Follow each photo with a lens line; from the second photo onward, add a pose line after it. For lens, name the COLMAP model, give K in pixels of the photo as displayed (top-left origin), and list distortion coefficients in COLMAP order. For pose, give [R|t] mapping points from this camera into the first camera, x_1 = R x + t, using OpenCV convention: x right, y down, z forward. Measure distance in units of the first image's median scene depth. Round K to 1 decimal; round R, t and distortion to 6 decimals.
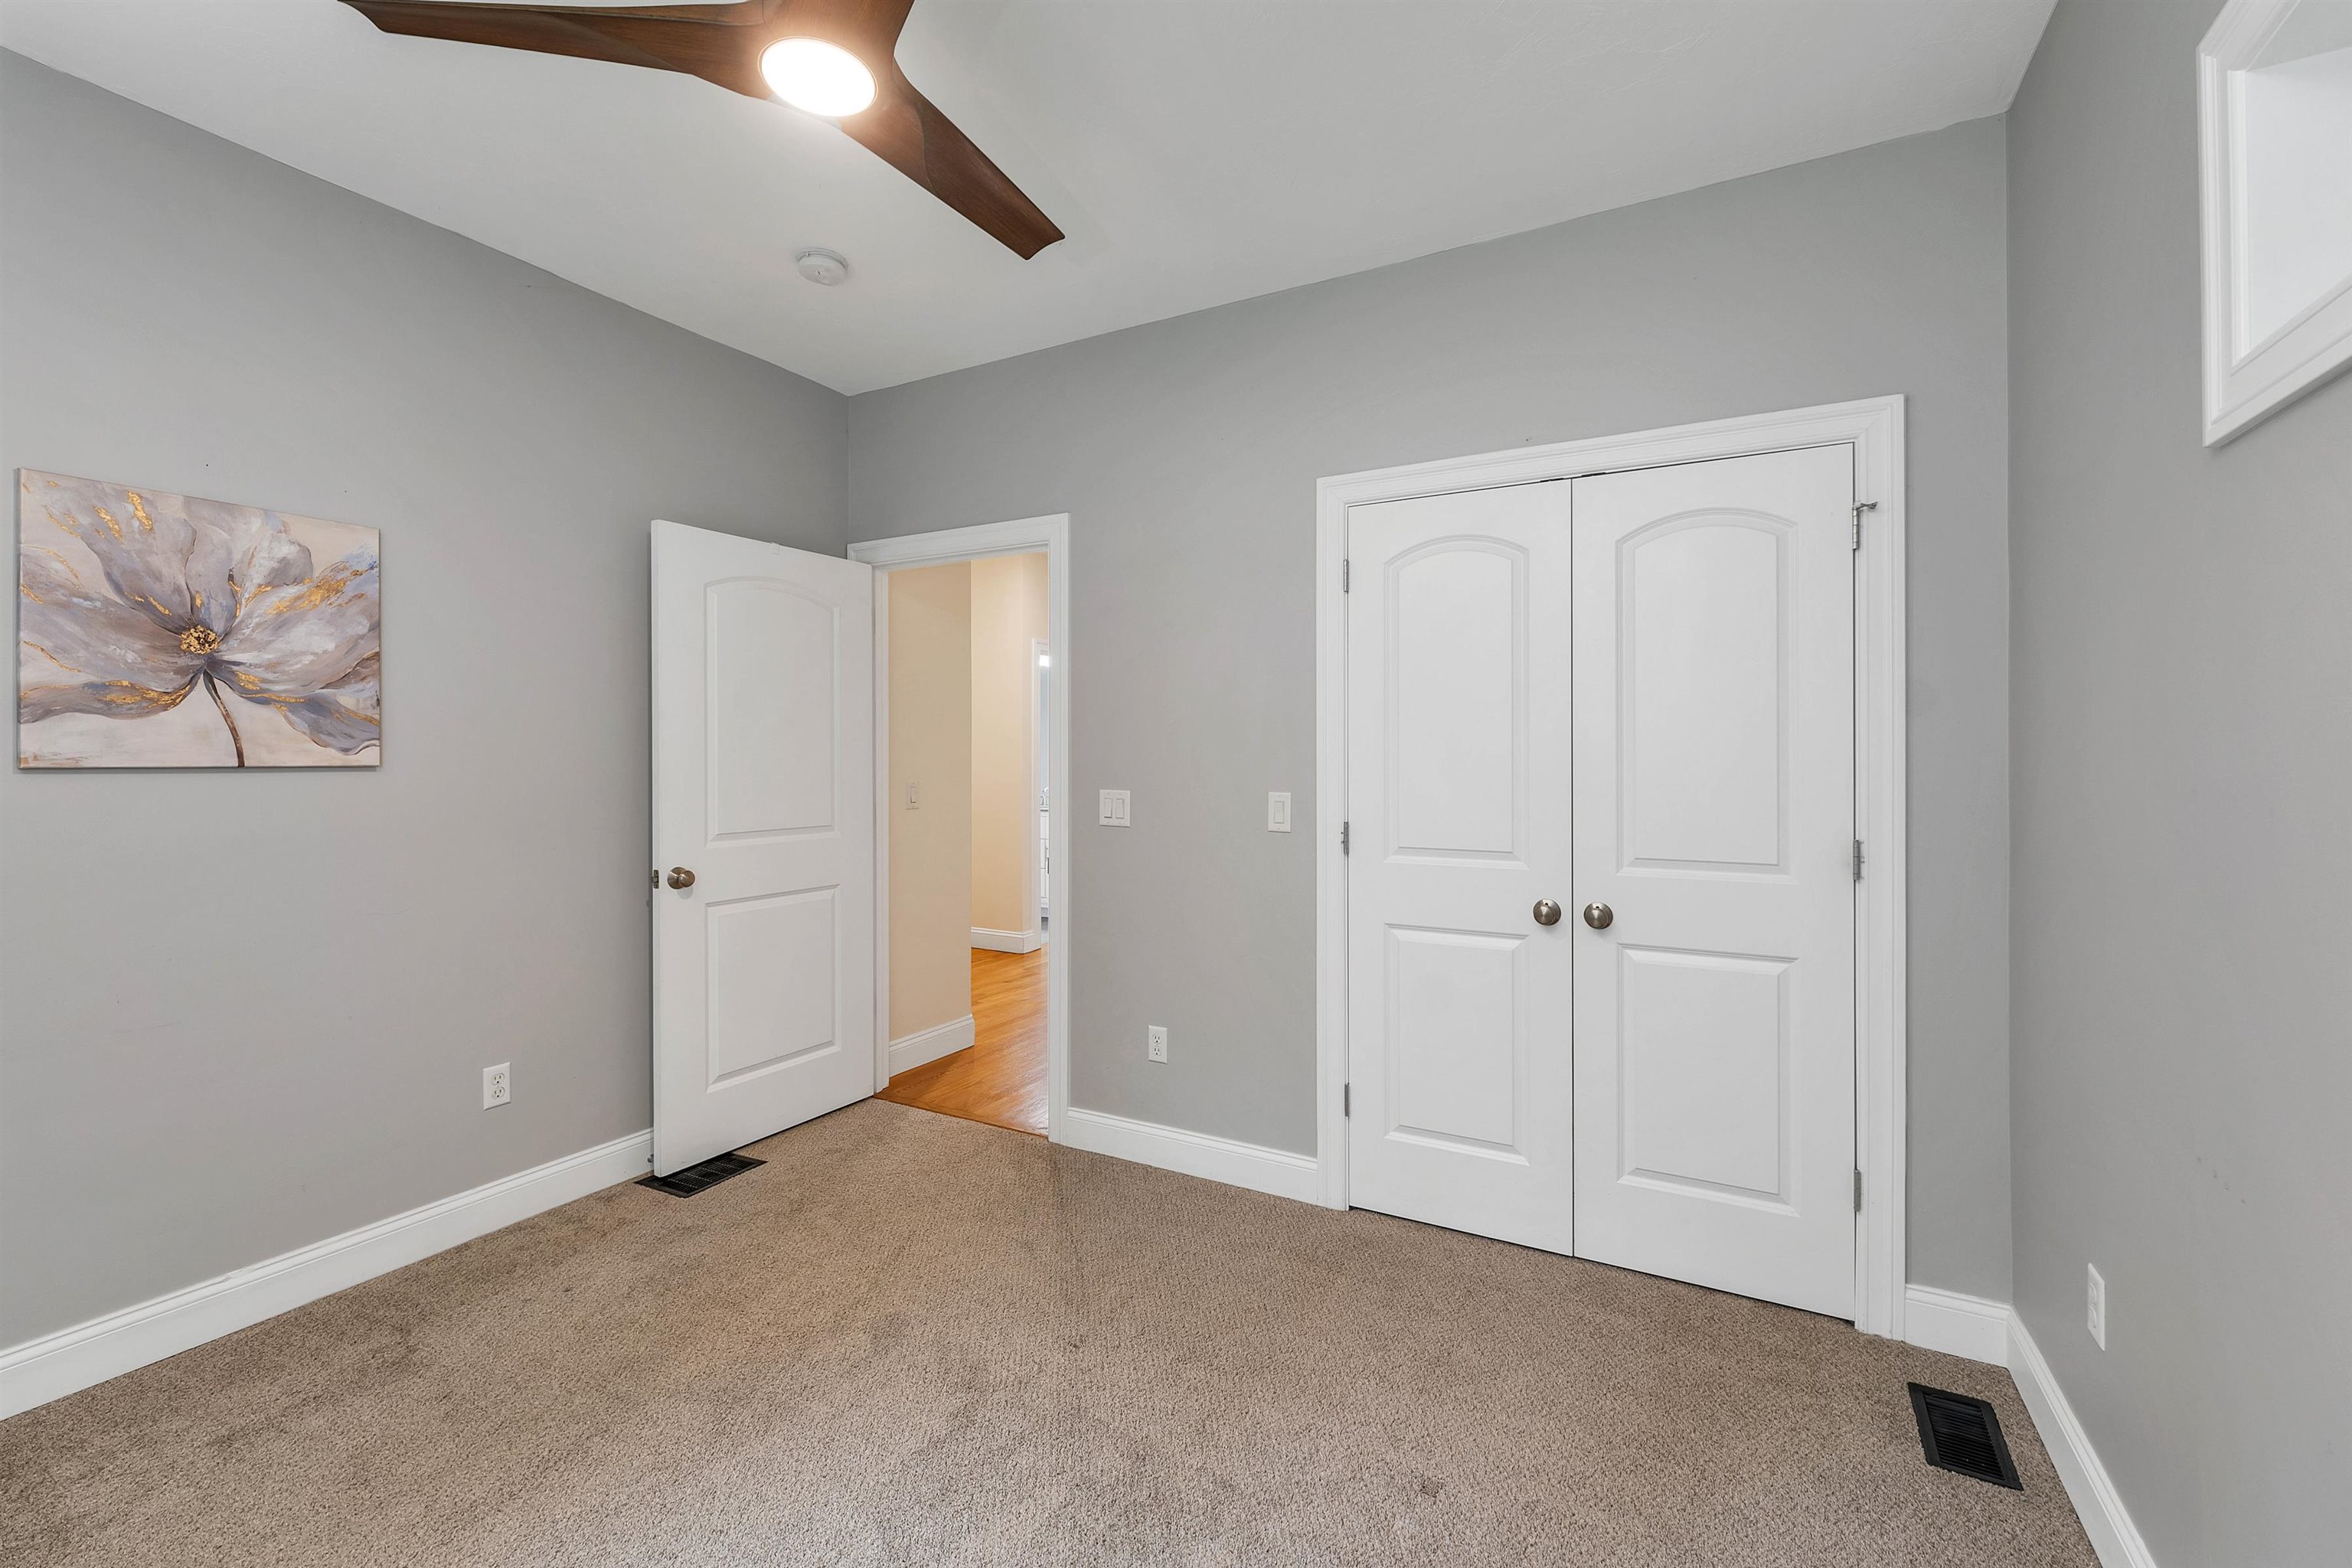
lens RADIAL K [[987.2, 0, 1157.4], [0, 987.2, 777.6], [0, 0, 1]] dist [-0.000152, 0.000518]
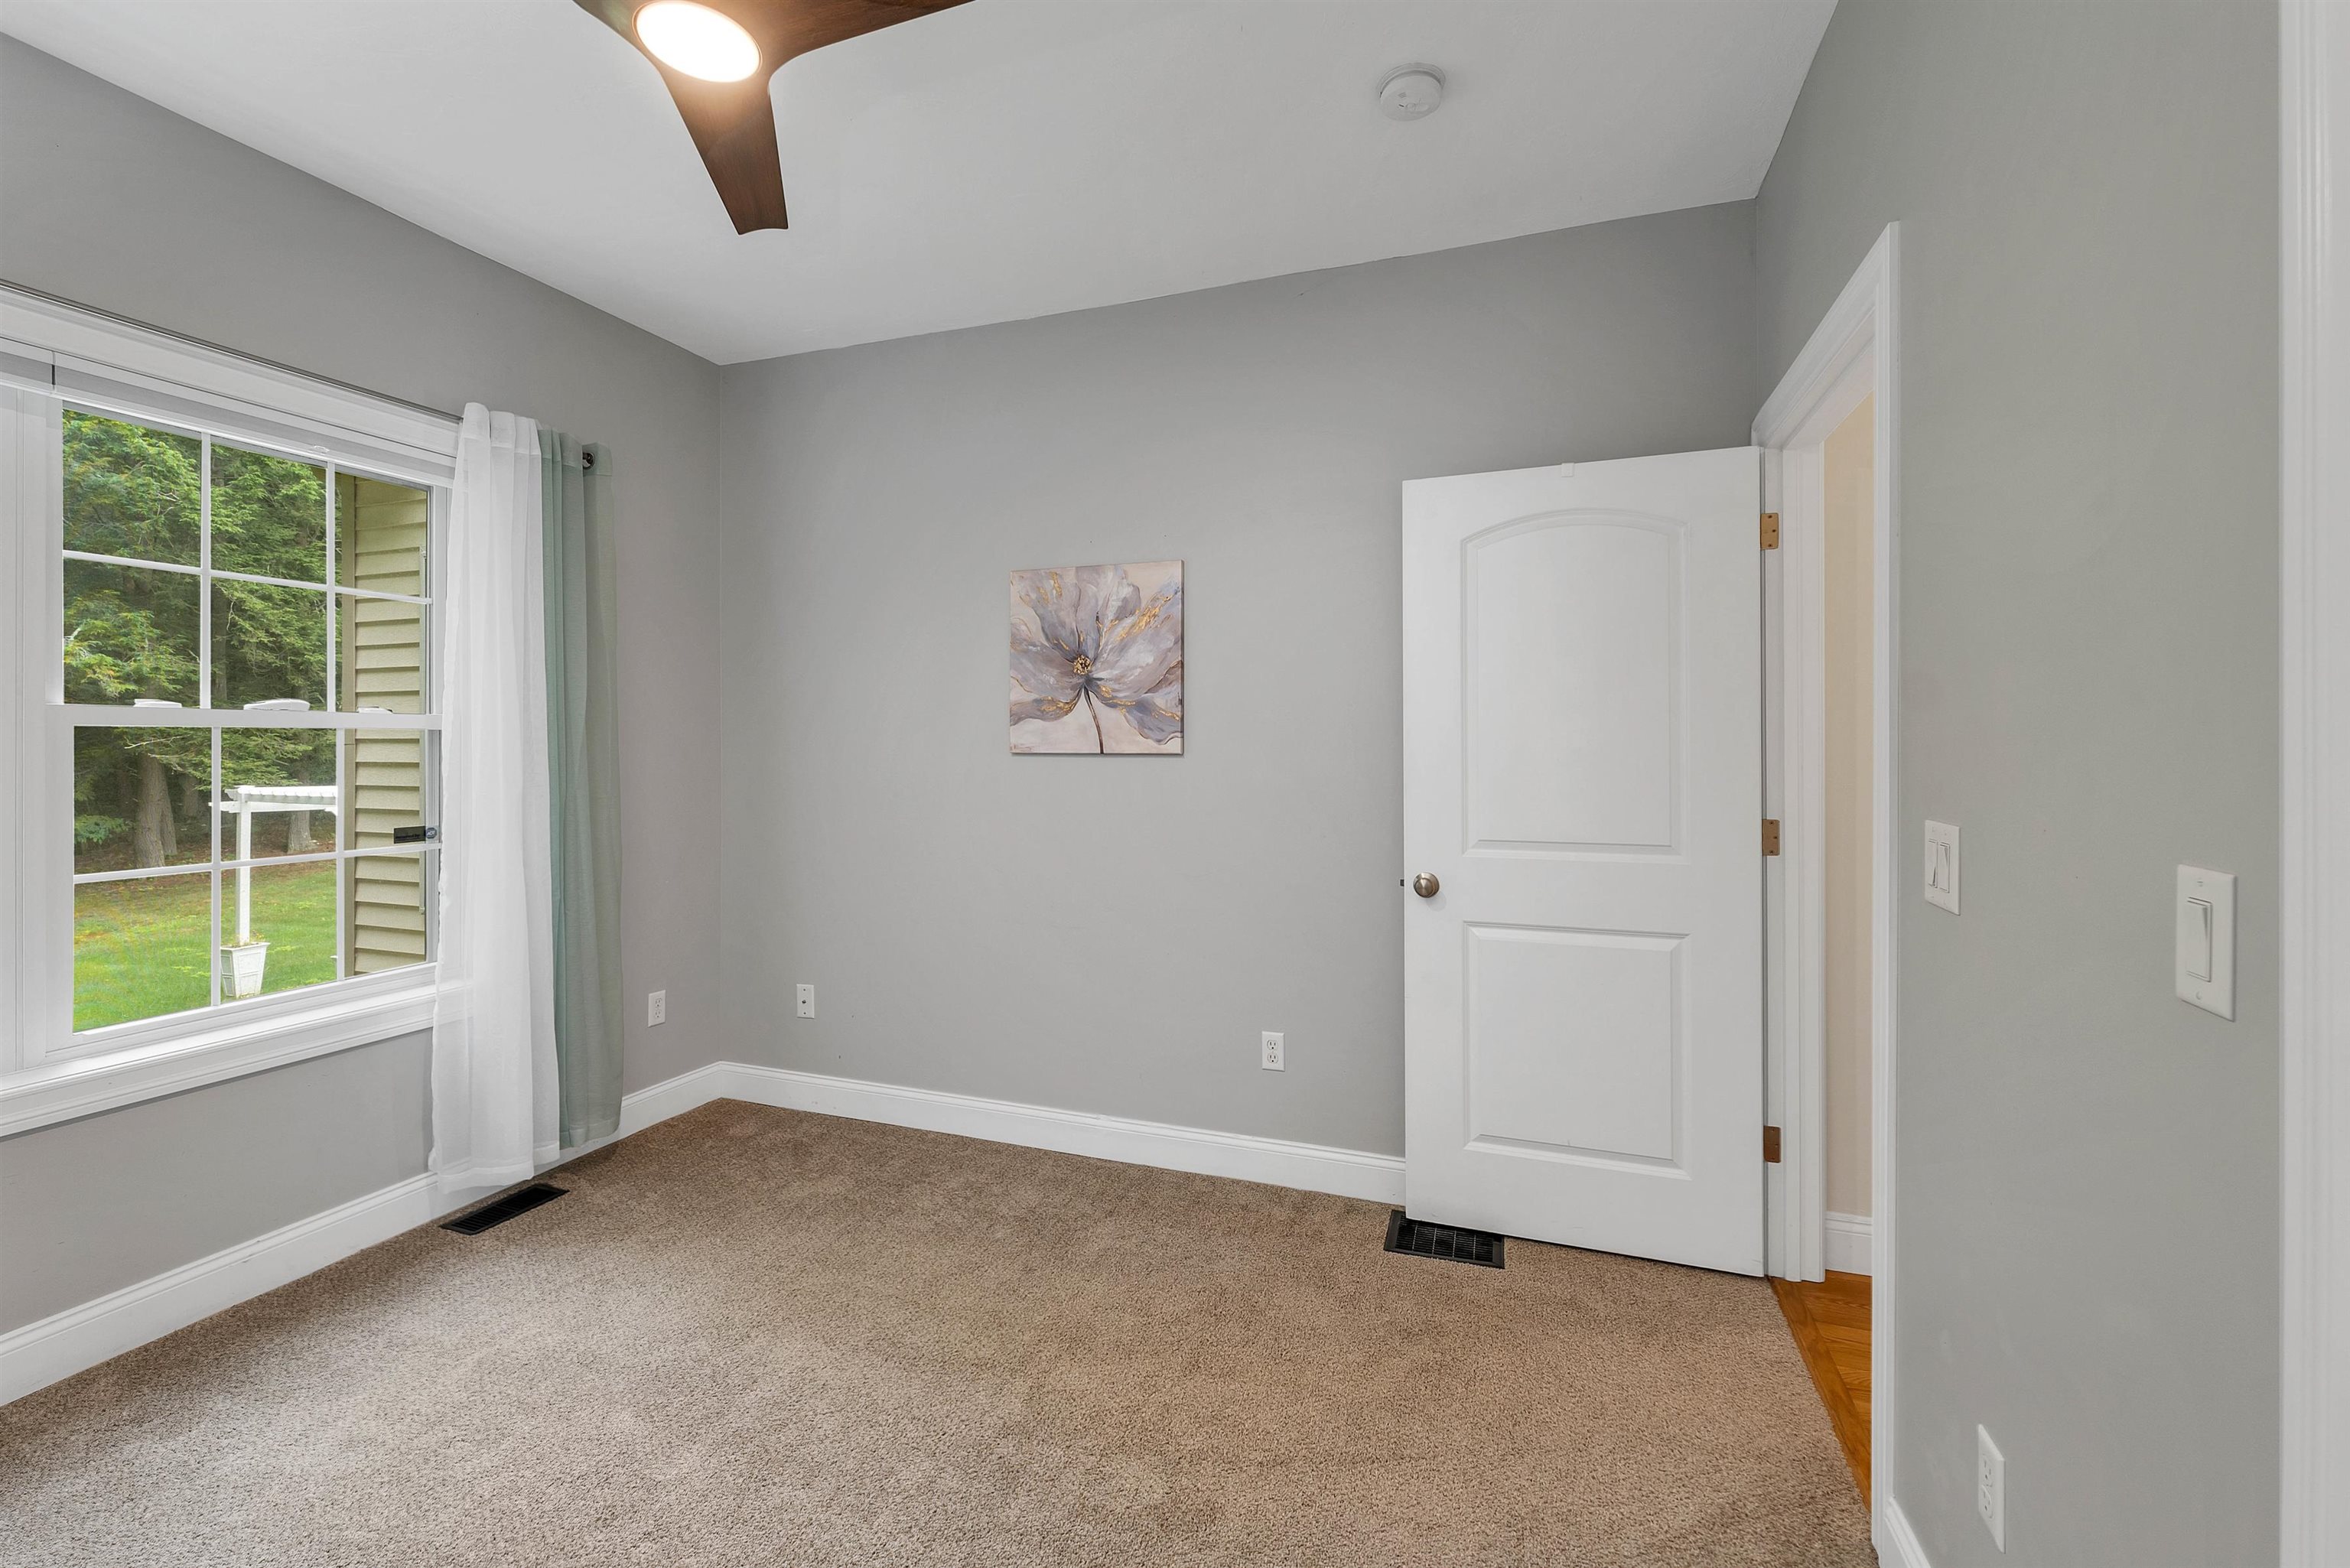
lens RADIAL K [[986.3, 0, 1165.4], [0, 986.3, 759.5], [0, 0, 1]] dist [-0.000152, 0.000518]
pose [[0.169111, 0.012482, -0.985518, 0.445551], [-0.021257, 0.999733, 0.009014, -0.016684], [0.985368, 0.019425, 0.169332, 0.838258]]
